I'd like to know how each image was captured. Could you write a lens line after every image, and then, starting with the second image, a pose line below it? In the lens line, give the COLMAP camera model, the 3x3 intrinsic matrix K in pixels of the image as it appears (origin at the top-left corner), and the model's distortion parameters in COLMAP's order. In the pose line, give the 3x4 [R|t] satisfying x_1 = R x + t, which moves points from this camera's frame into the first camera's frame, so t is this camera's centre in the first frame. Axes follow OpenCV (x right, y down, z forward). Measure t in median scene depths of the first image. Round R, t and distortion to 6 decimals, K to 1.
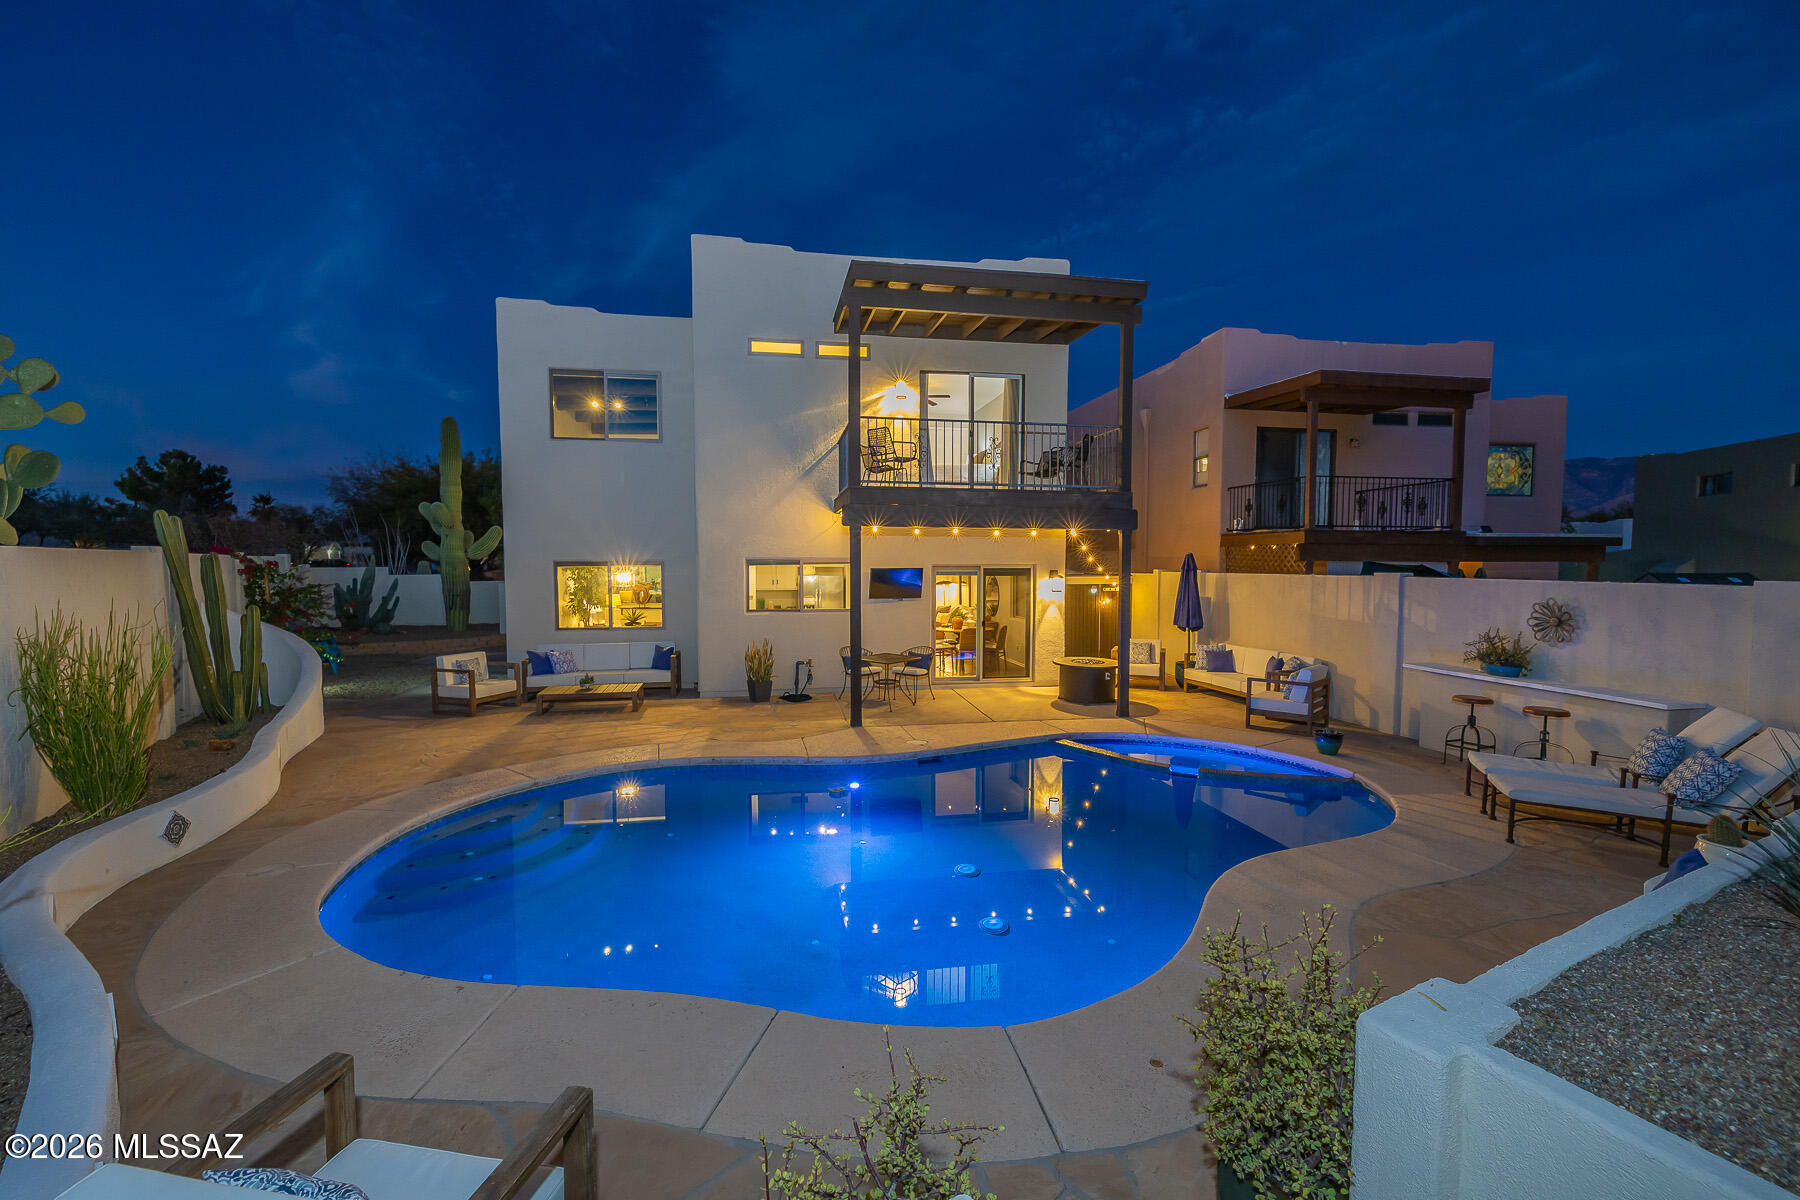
lens RADIAL K [[748.2, 0, 900.0], [0, 748.2, 600.0], [0, 0, 1]] dist [-0.002236, -0.000047]
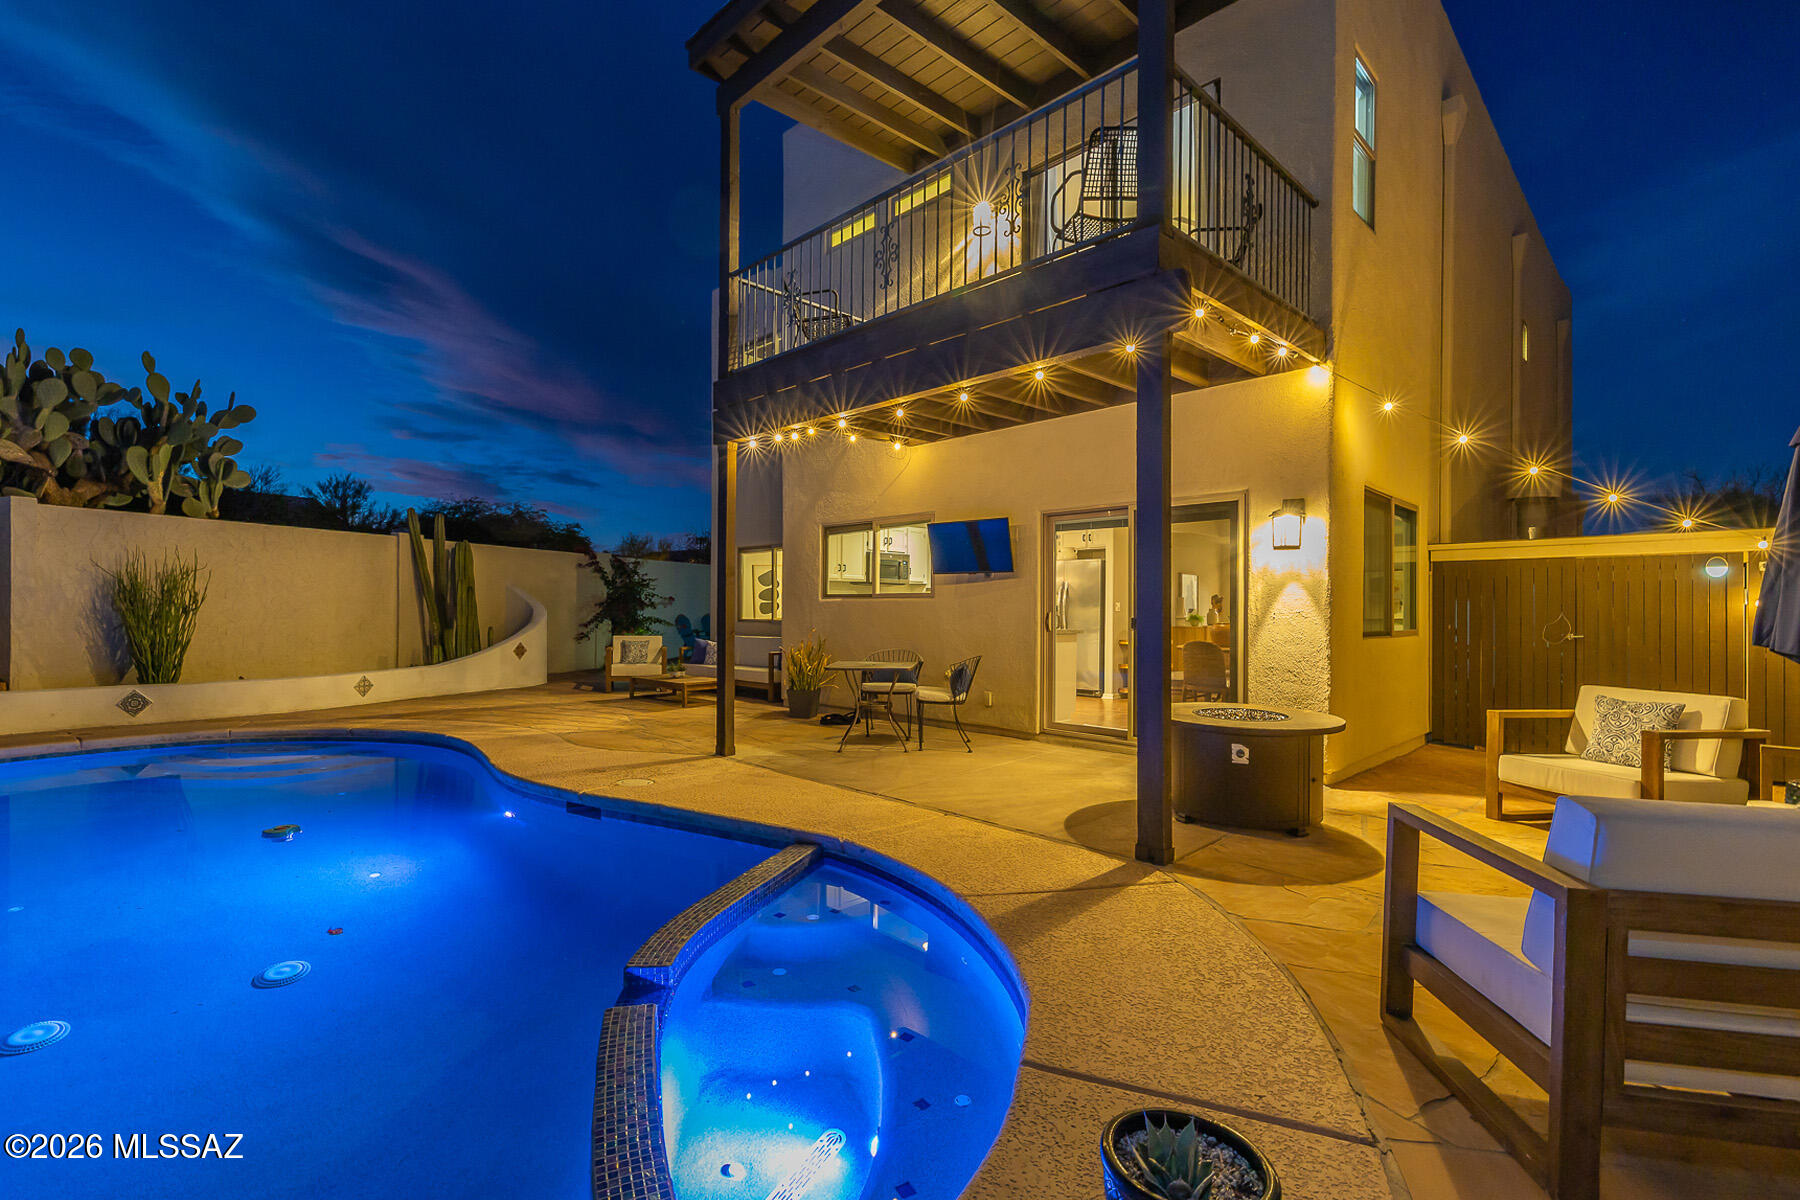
lens RADIAL K [[812.5, 0, 845.2], [0, 812.5, 601.1], [0, 0, 1]] dist [-0.000141, -0.000138]
pose [[0.540858, -0.005519, -0.841096, 0.476821], [-0.046696, 0.998239, -0.036578, 0.047596], [0.839817, 0.059059, 0.539648, 0.579552]]
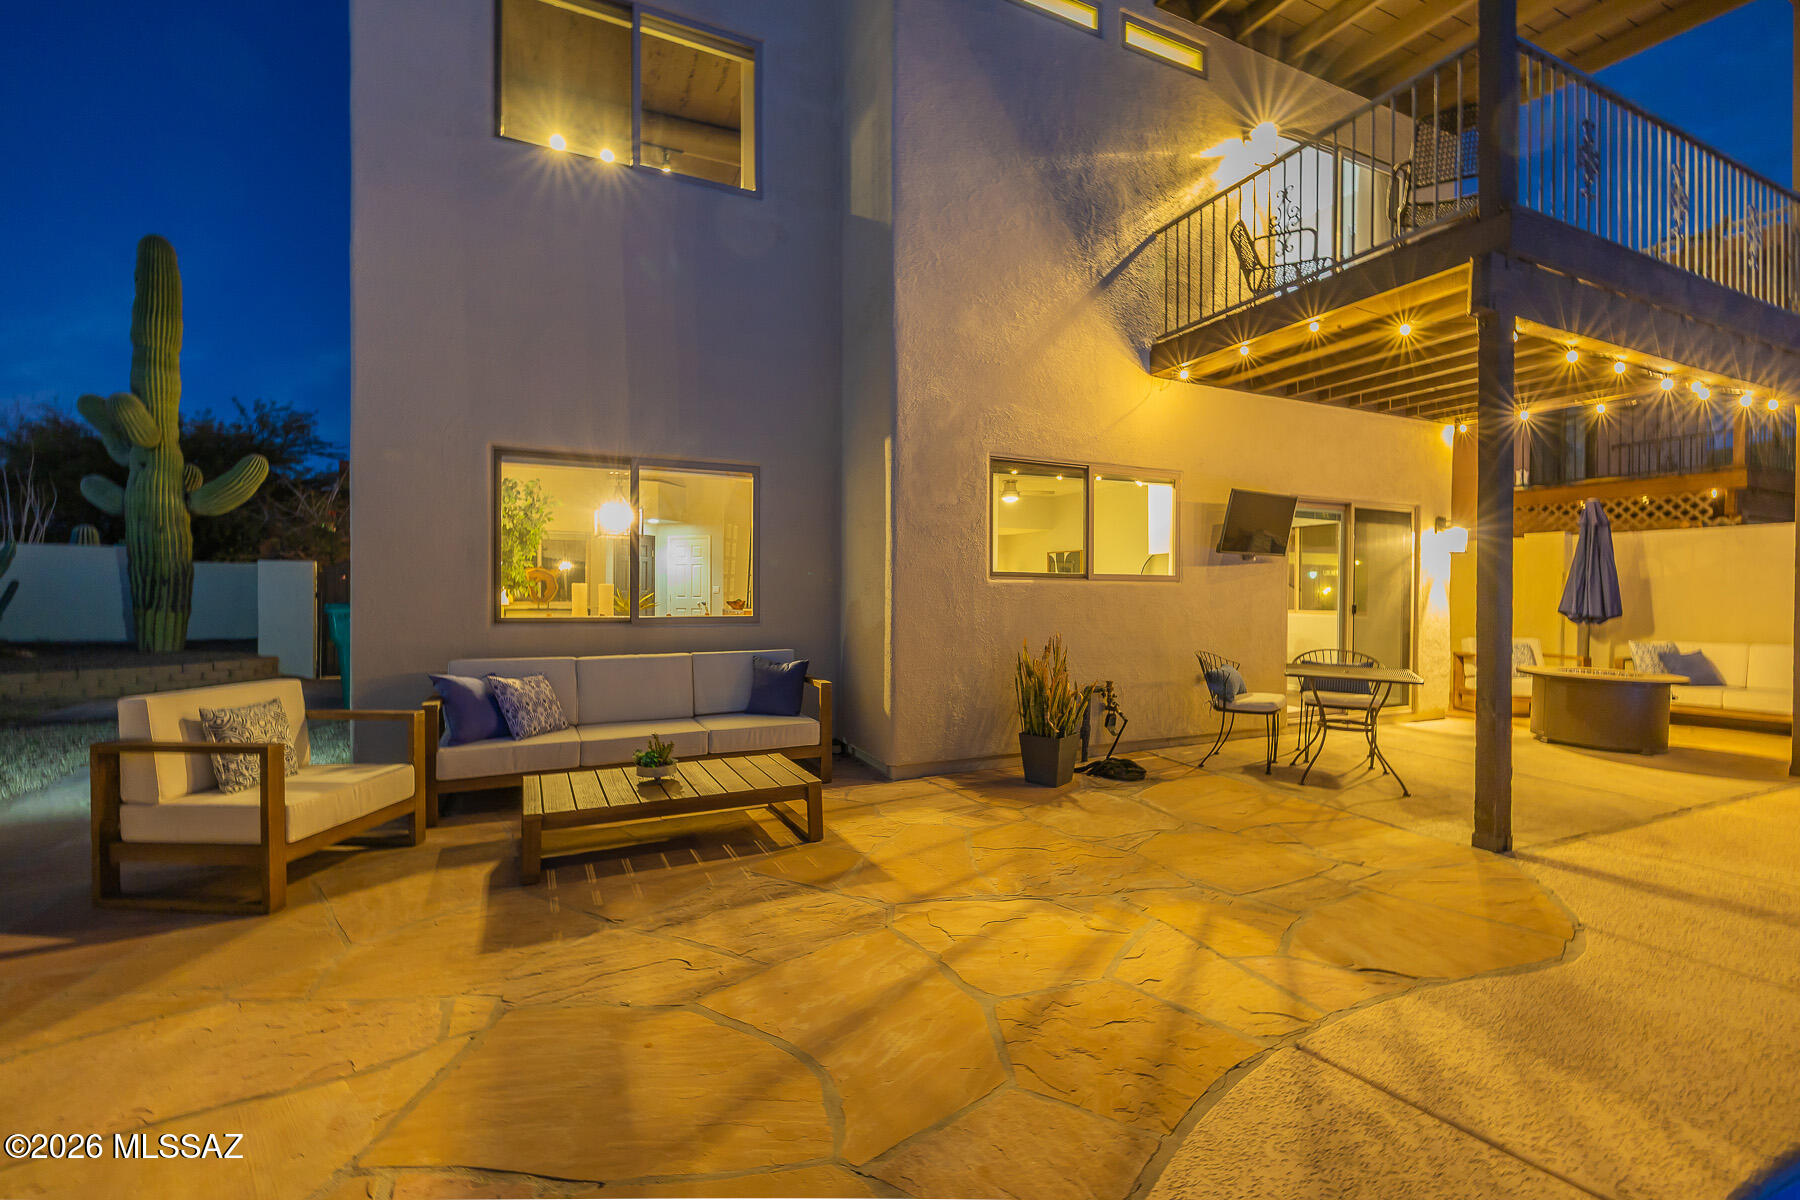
lens RADIAL K [[749.8, 0, 900.0], [0, 749.8, 600.0], [0, 0, 1]] dist [0.001969, 0.000240]
pose [[0.967157, 0.003460, 0.254156, -0.363669], [0.006645, 0.999221, -0.038890, 0.045902], [-0.254093, 0.039302, 0.966381, 0.579935]]
